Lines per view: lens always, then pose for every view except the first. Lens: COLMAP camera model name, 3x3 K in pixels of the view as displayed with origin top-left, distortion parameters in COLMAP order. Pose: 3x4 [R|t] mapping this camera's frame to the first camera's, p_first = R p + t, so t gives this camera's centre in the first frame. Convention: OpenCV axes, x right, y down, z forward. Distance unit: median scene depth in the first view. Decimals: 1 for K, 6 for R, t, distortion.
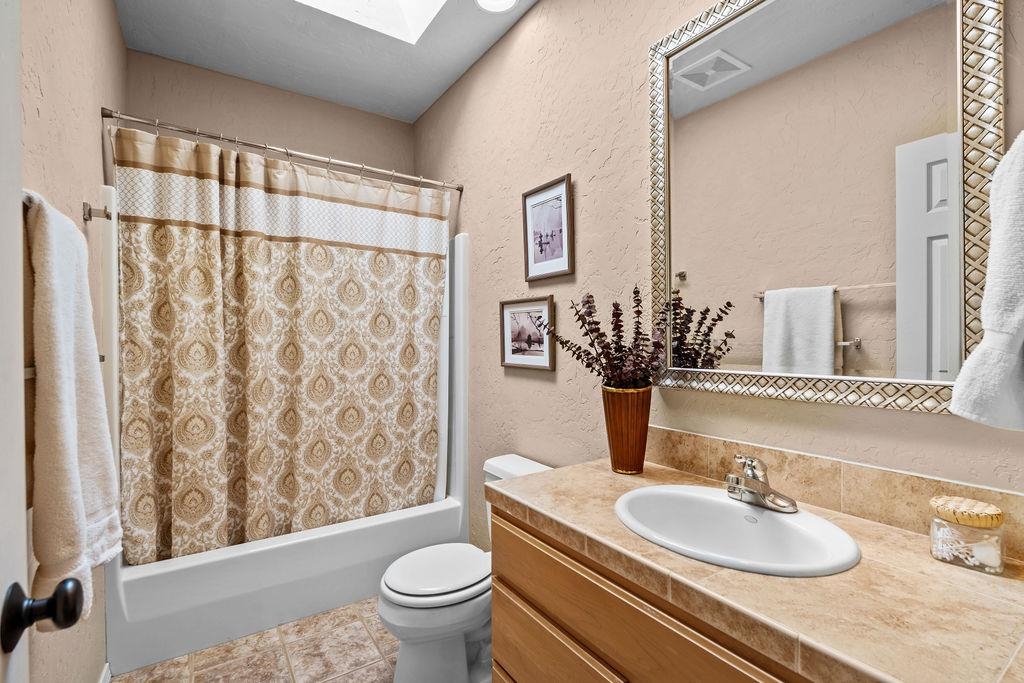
lens RADIAL K [[469.9, 0, 511.3], [0, 469.9, 340.7], [0, 0, 1]] dist [-0.002143, -0.000160]
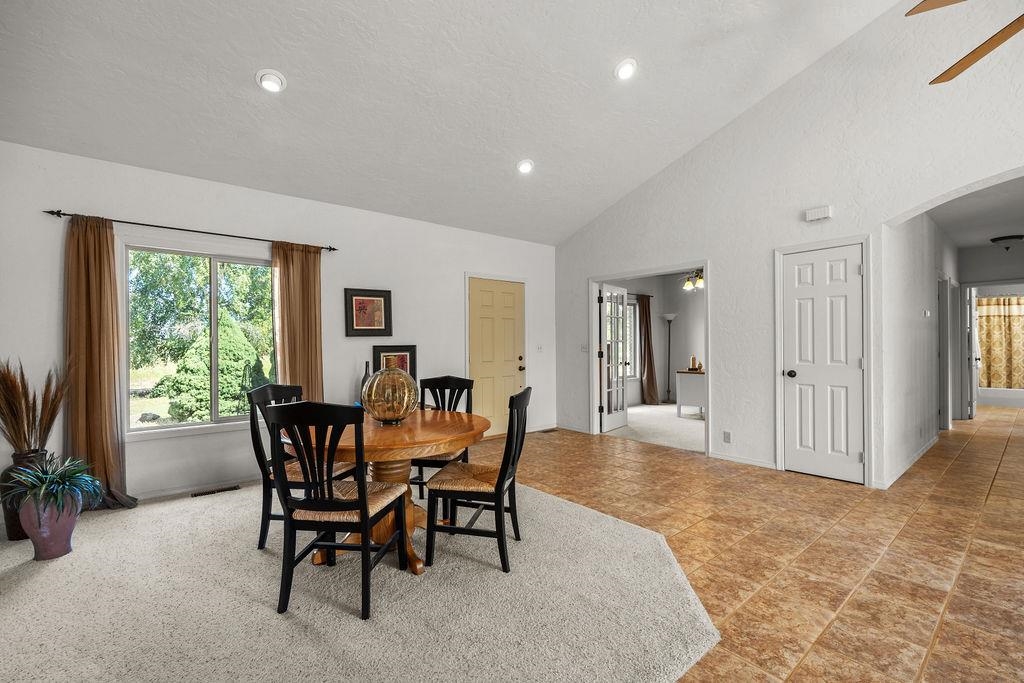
lens RADIAL K [[452.2, 0, 513.2], [0, 452.2, 342.6], [0, 0, 1]] dist [0.001300, 0.000227]
pose [[0.109216, 0.003961, -0.994010, 3.174743], [0.003349, 0.999985, 0.004353, -0.018574], [0.994012, -0.003805, 0.109201, -4.135997]]
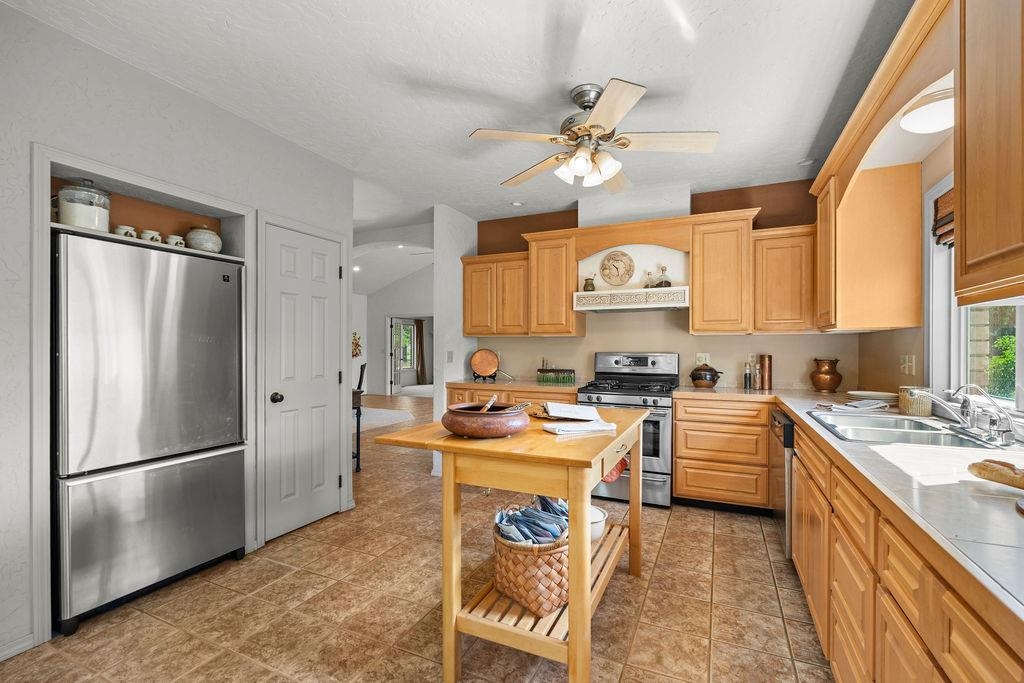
lens RADIAL K [[452.2, 0, 513.2], [0, 452.2, 343.4], [0, 0, 1]] dist [0.001300, 0.000227]
pose [[0.527132, 0.001524, -0.849782, 7.985255], [-0.004904, 0.999987, -0.001249, -0.099694], [0.849769, 0.004825, 0.527133, -5.535886]]
